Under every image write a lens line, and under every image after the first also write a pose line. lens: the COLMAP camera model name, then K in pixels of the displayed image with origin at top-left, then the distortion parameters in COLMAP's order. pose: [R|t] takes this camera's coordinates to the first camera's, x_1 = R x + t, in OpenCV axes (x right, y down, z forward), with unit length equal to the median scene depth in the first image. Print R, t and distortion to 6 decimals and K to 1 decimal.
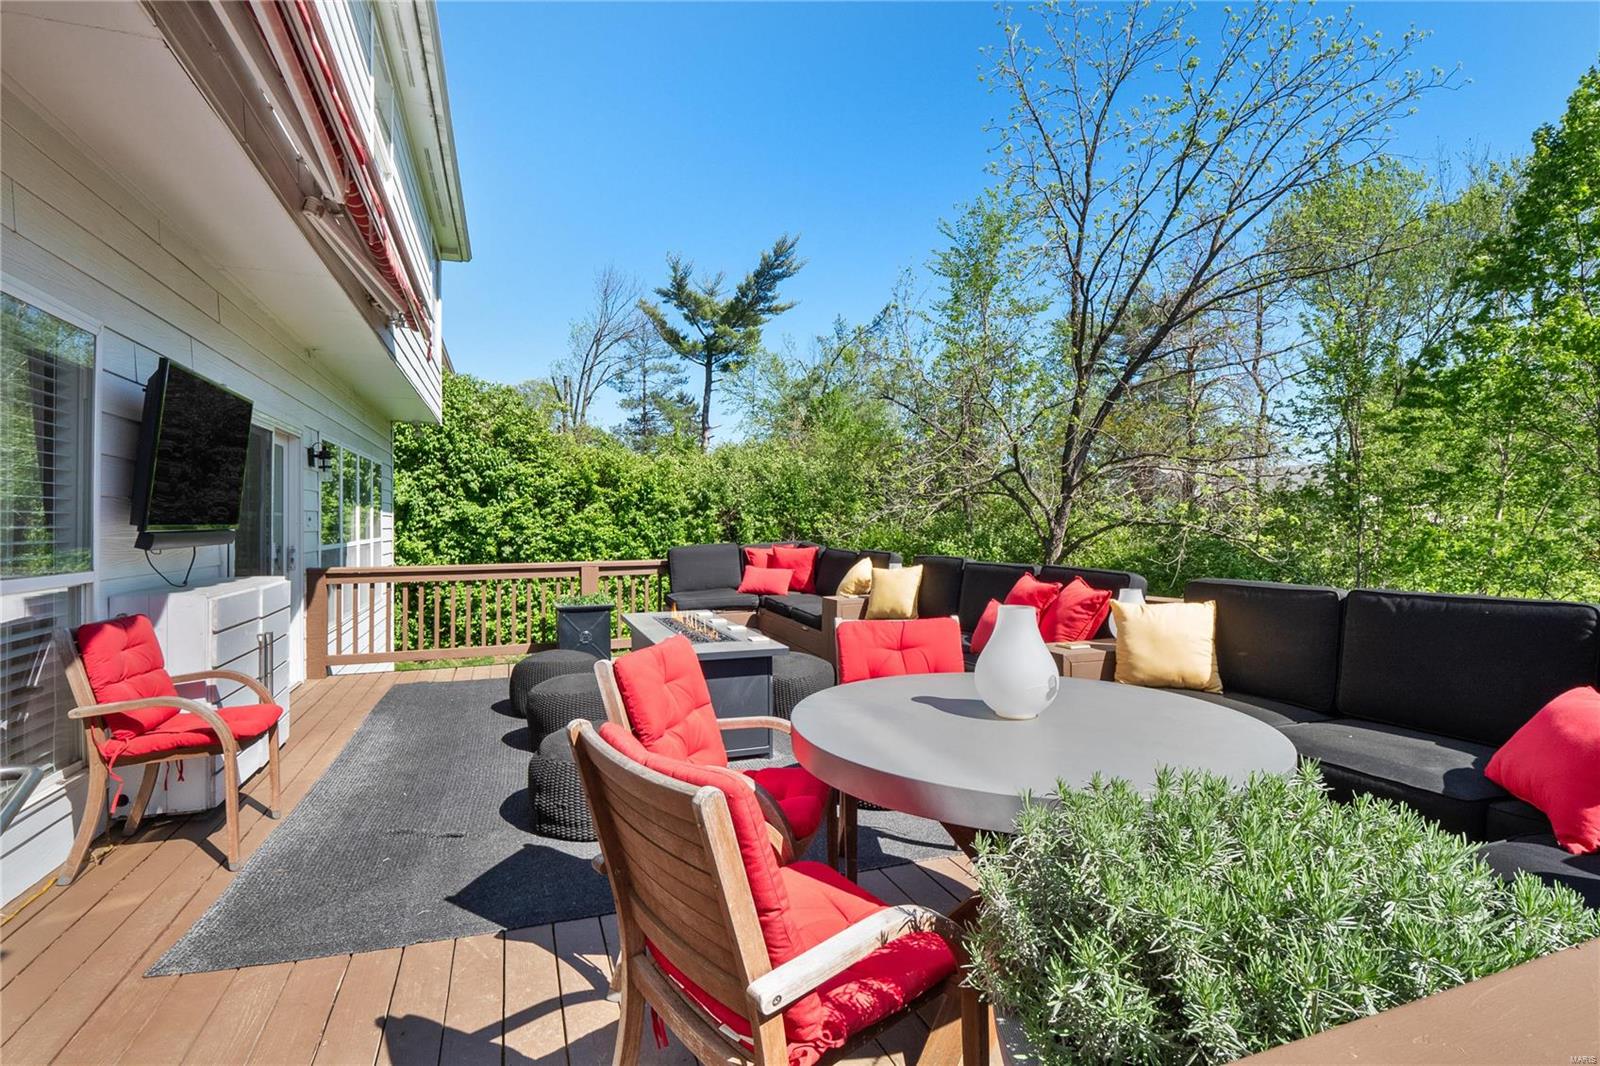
lens RADIAL K [[758.8, 0, 800.0], [0, 758.8, 533.0], [0, 0, 1]] dist [0.000025, 0.000062]
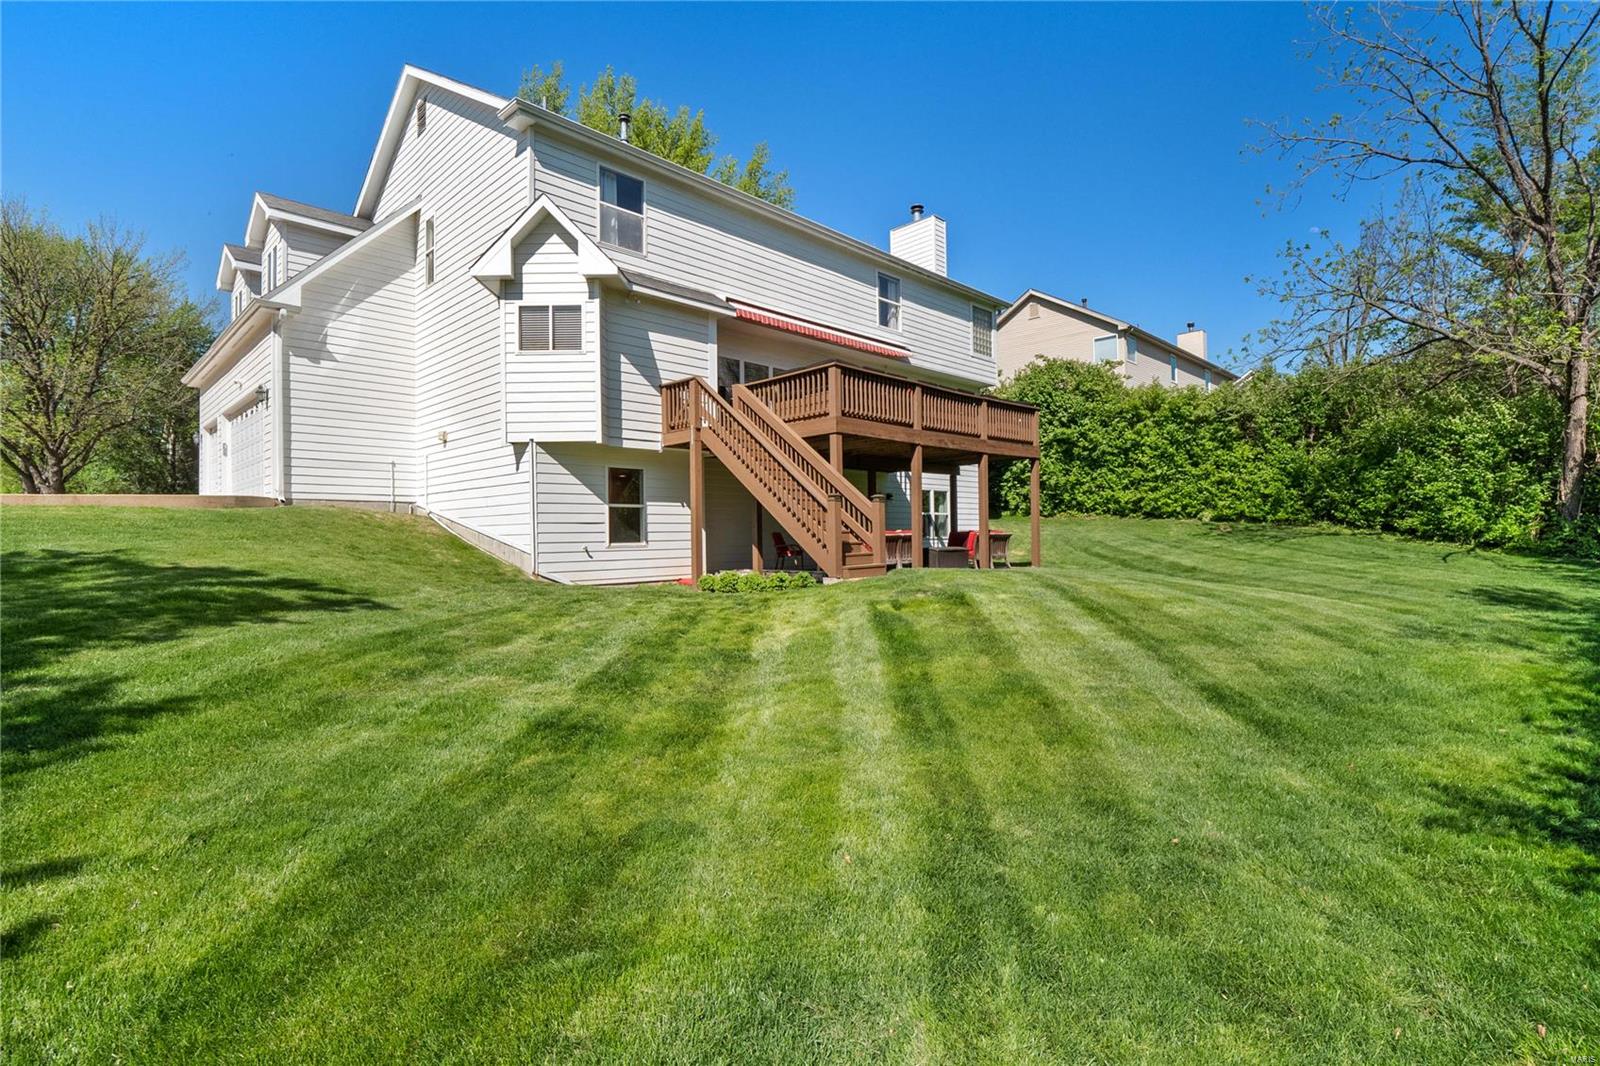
lens RADIAL K [[758.8, 0, 800.0], [0, 758.8, 533.0], [0, 0, 1]] dist [0.000025, 0.000062]
pose [[0.420364, -0.010443, -0.907296, 0.865536], [0.011837, 0.999912, -0.006025, 0.194470], [0.907278, -0.008206, 0.420450, -0.311189]]
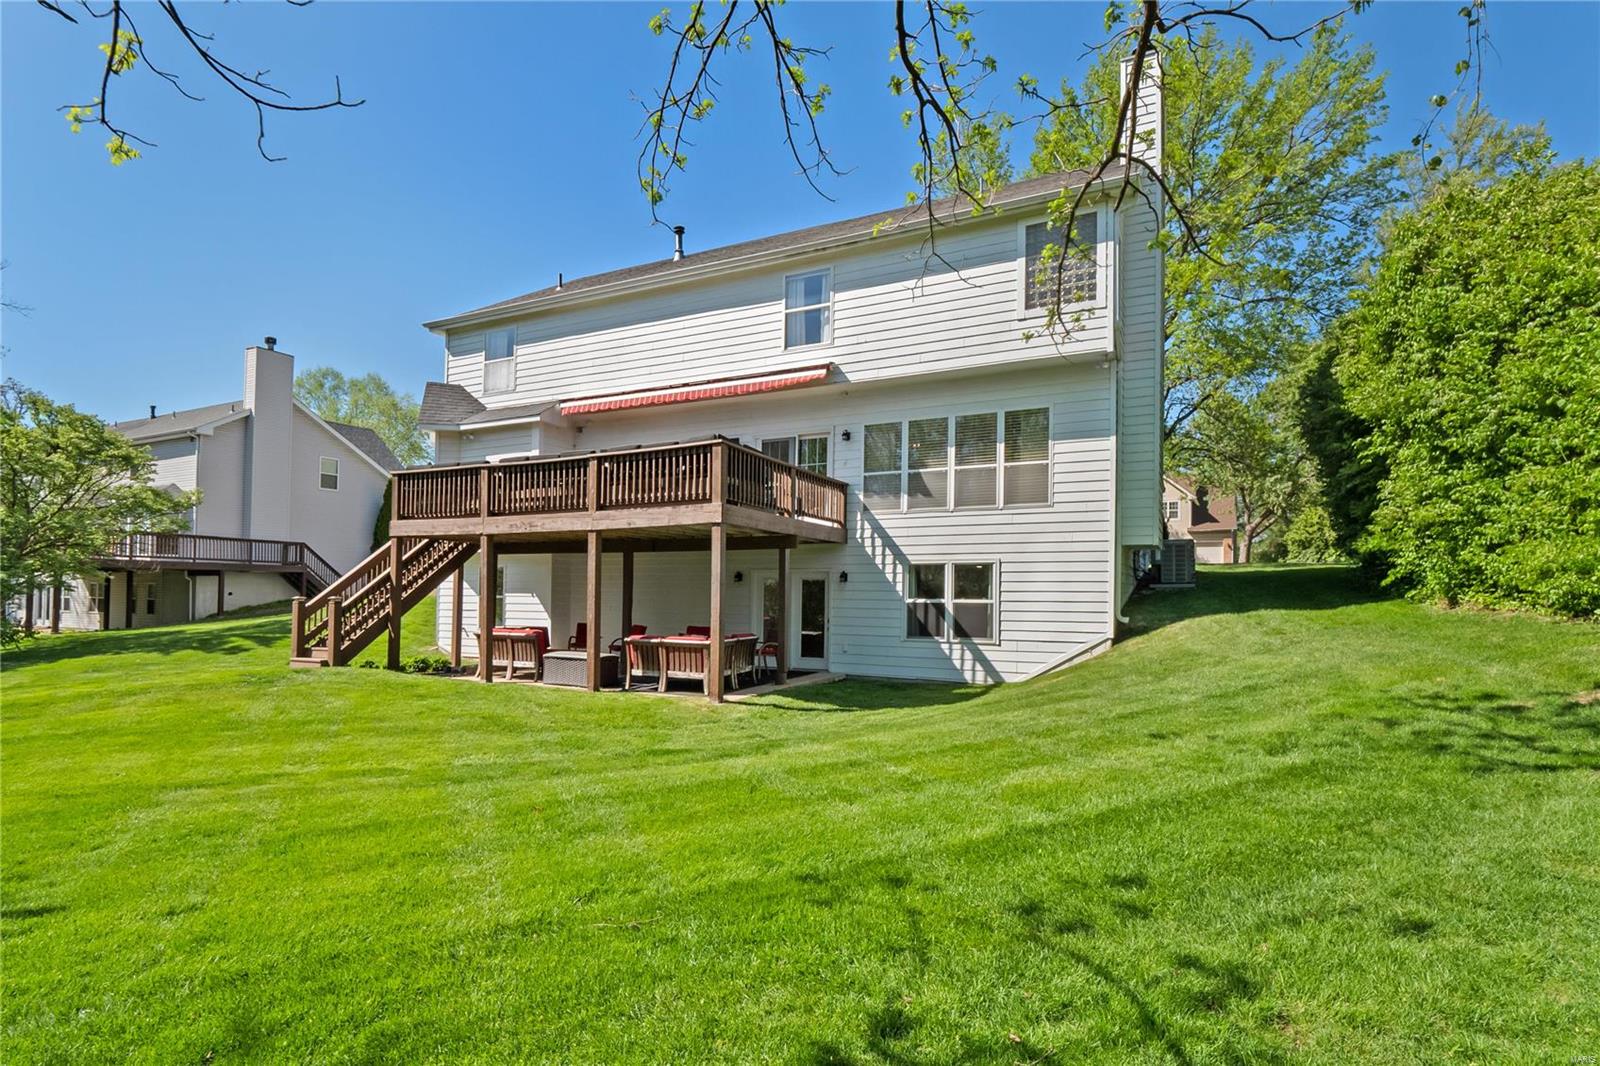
lens RADIAL K [[790.6, 0, 829.1], [0, 790.6, 585.7], [0, 0, 1]] dist [-0.017456, -0.000296]
pose [[-0.721590, -0.014248, -0.692174, 0.423356], [-0.009014, 0.999897, -0.011185, 0.147215], [0.692262, -0.001832, -0.721644, 1.038024]]
